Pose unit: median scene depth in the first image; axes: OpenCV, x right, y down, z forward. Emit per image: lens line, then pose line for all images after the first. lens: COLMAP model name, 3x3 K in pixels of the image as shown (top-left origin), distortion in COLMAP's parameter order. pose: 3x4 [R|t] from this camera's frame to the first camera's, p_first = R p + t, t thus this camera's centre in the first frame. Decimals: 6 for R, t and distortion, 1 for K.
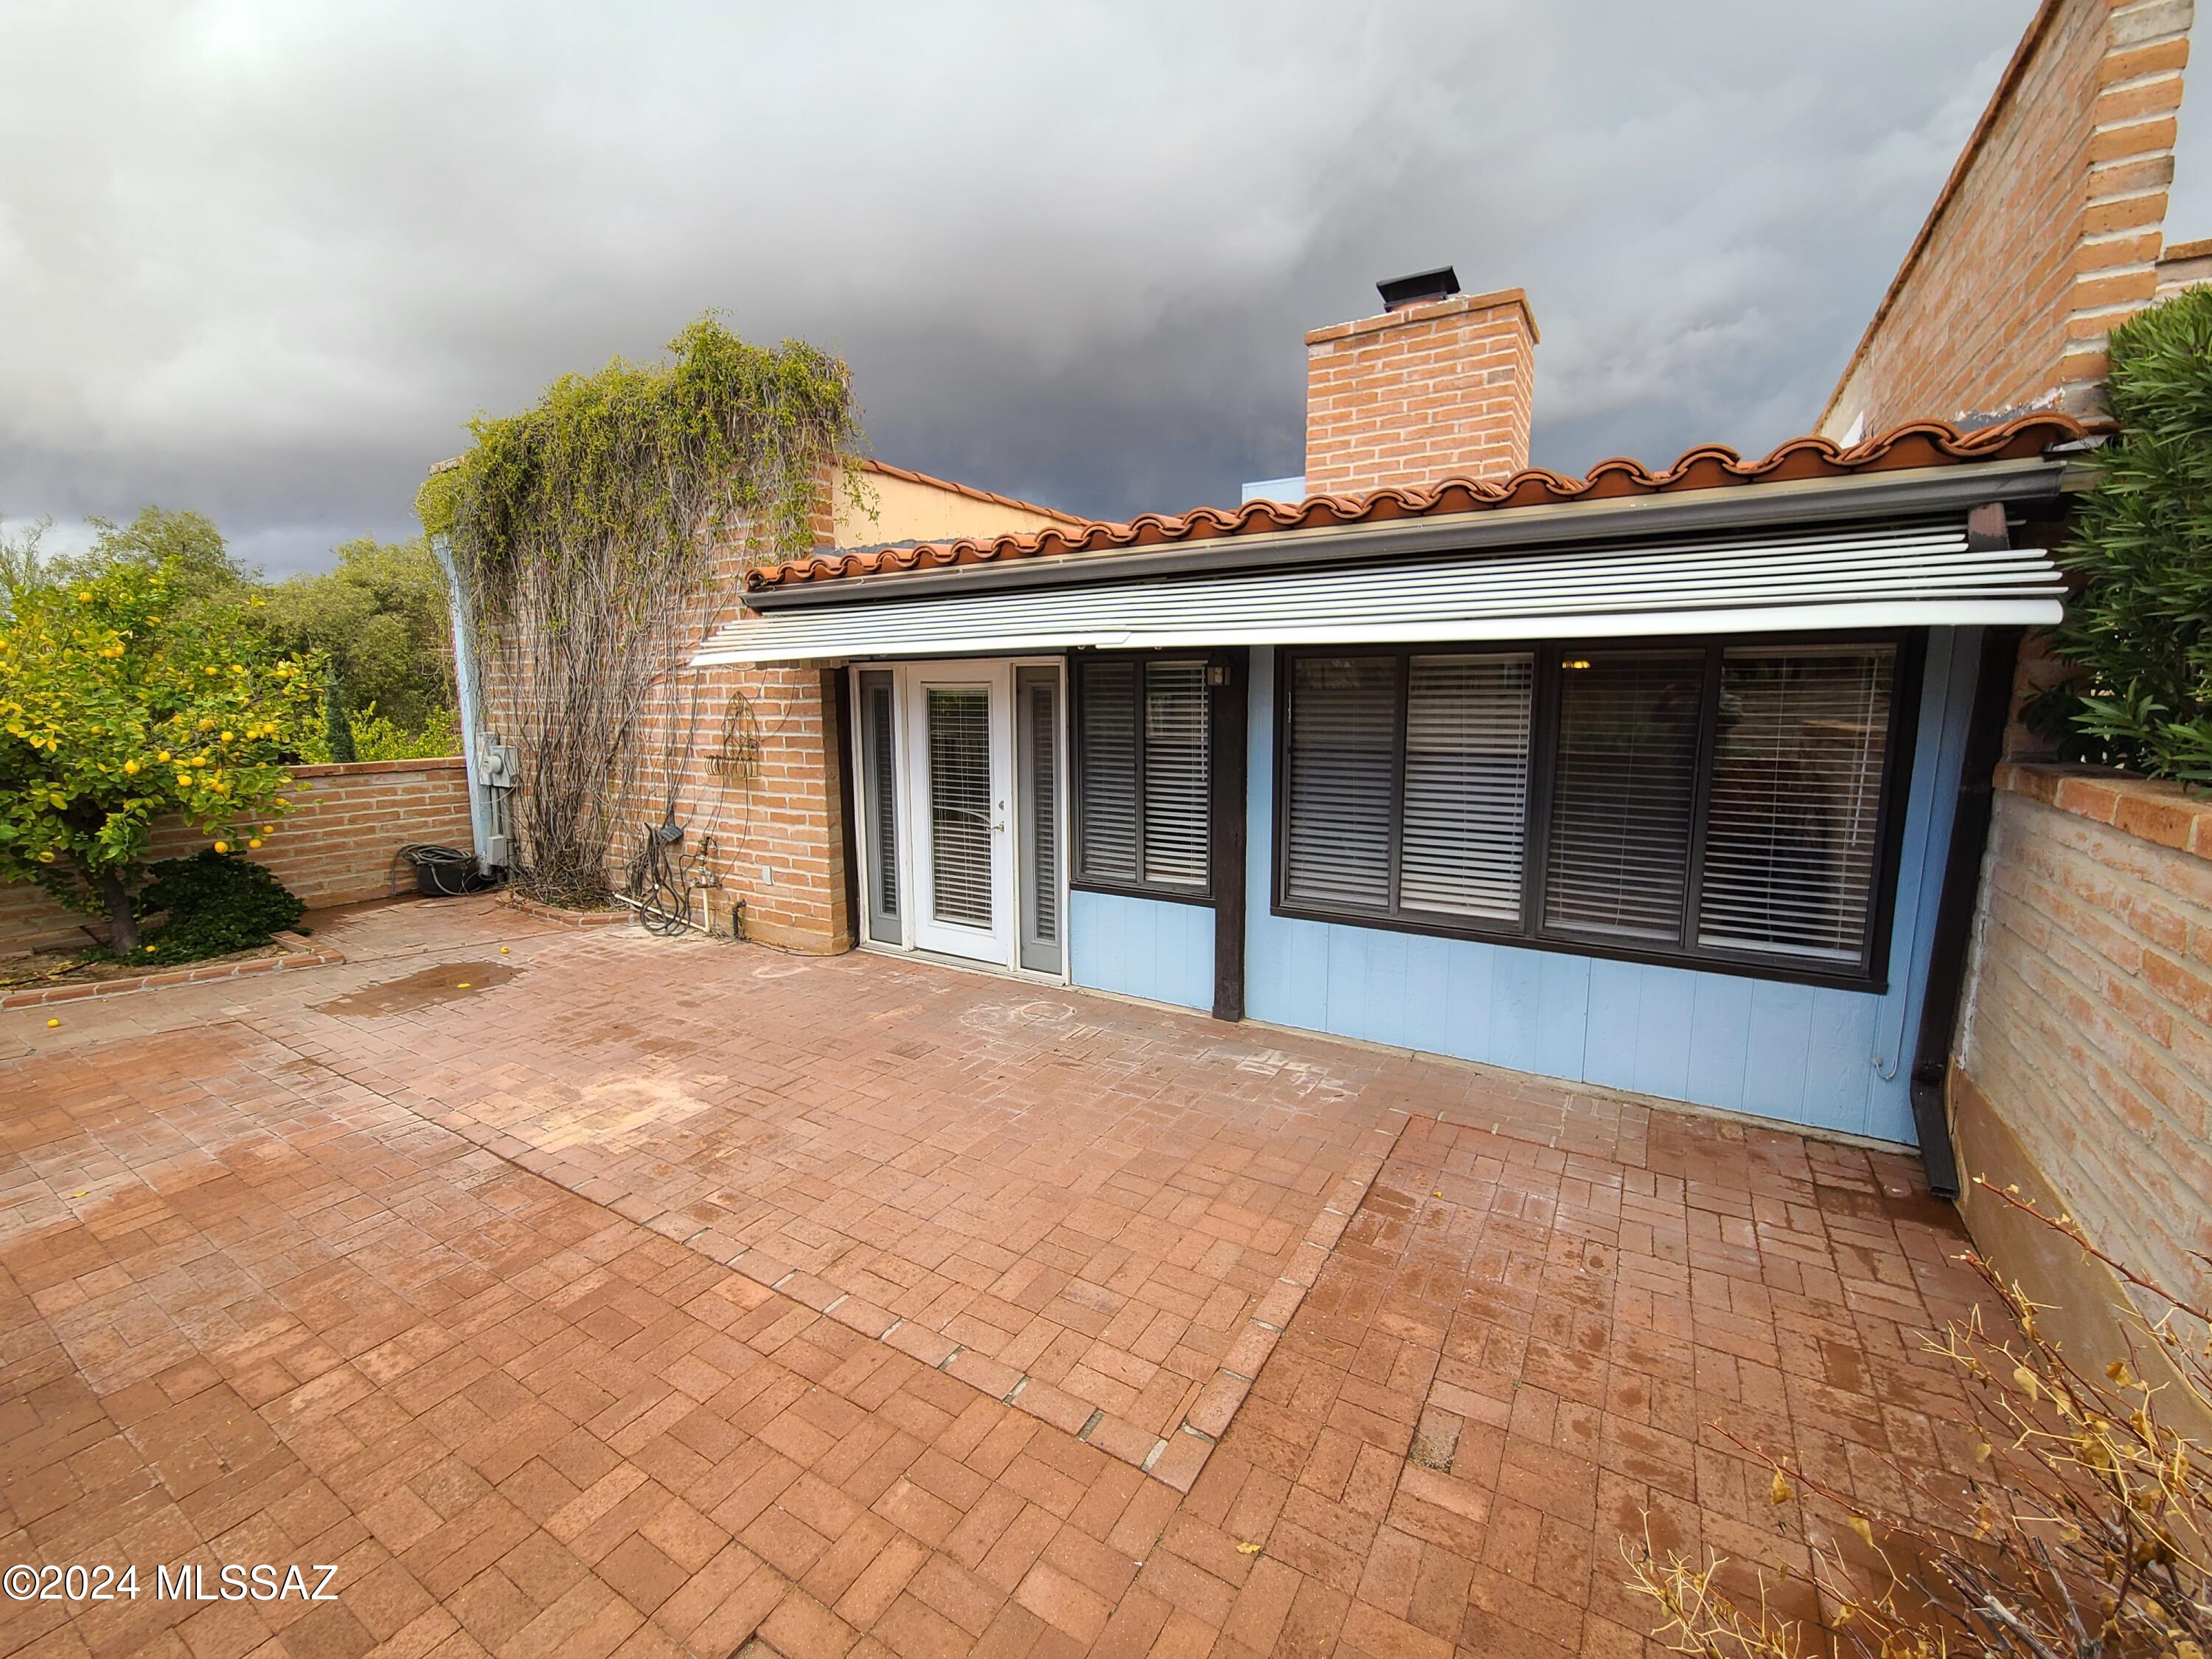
lens RADIAL K [[915.3, 0, 1108.6], [0, 915.3, 832.0], [0, 0, 1]] dist [0.000280, -0.000473]
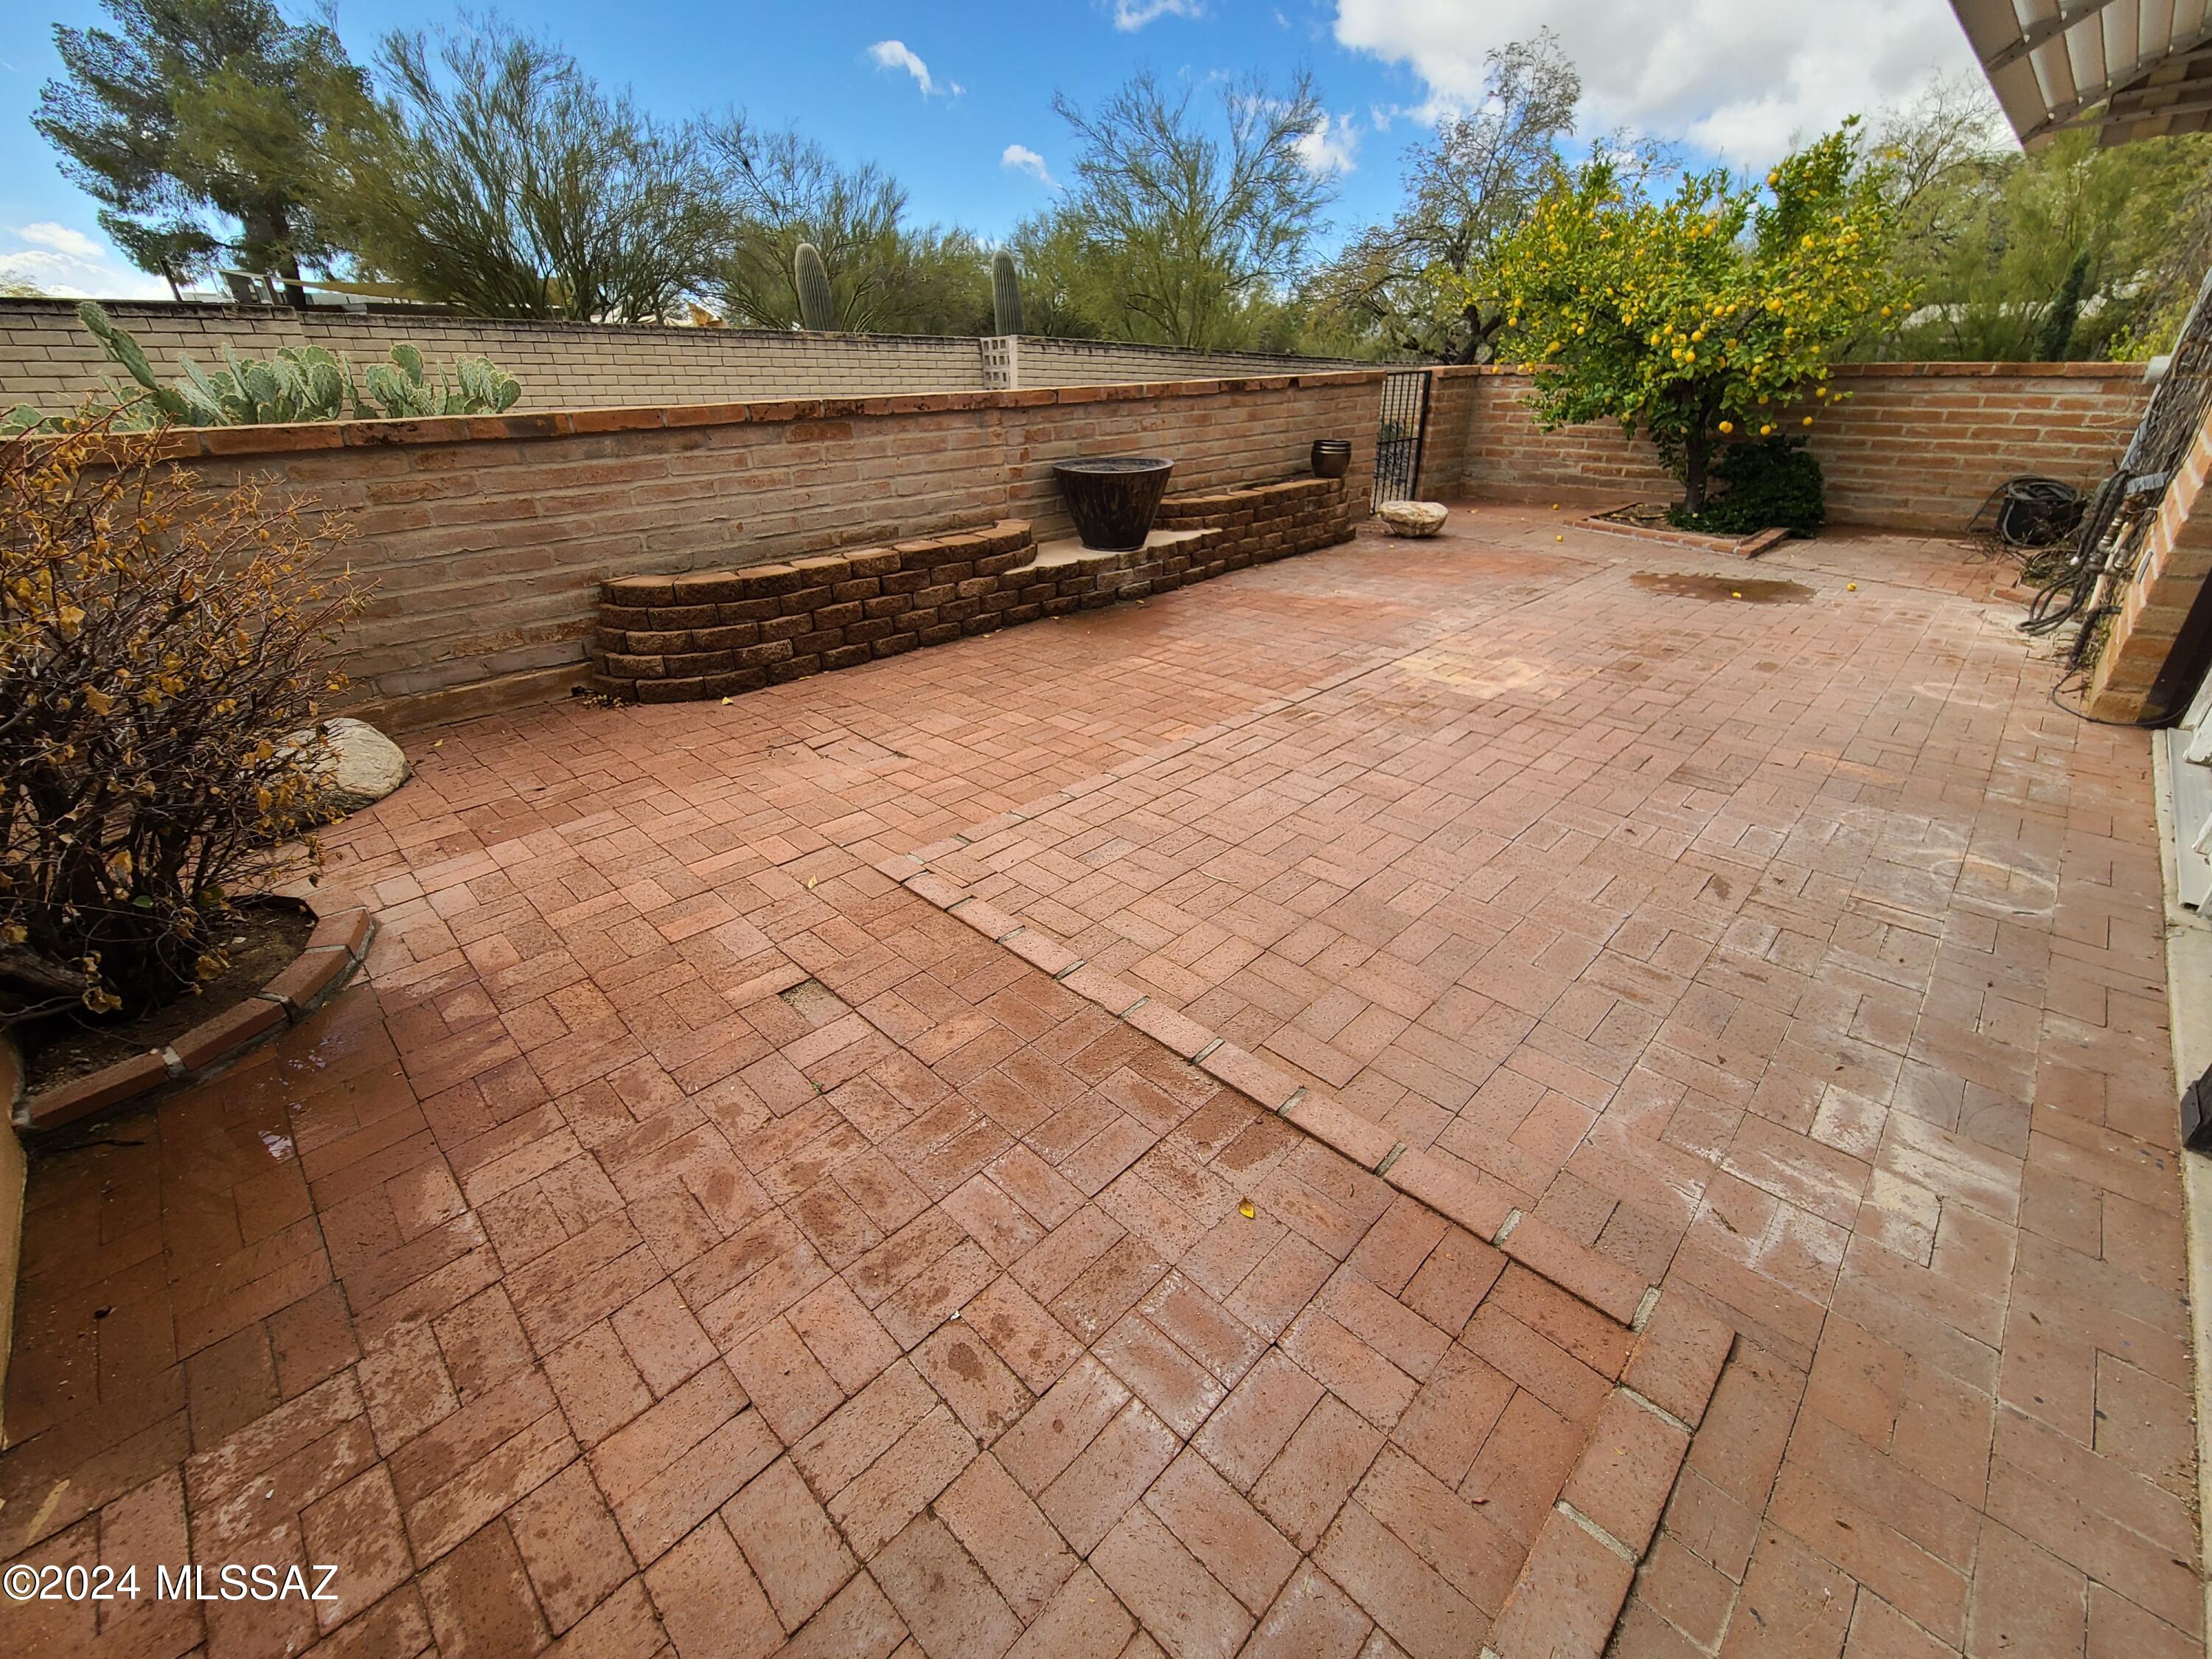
lens RADIAL K [[915.3, 0, 1107.9], [0, 915.3, 825.1], [0, 0, 1]] dist [0.000280, -0.000473]
pose [[-0.235444, 0.448239, -0.862350, 0.650584], [-0.131447, 0.864455, 0.485222, -0.010268], [0.962958, 0.227596, -0.144611, 0.873781]]
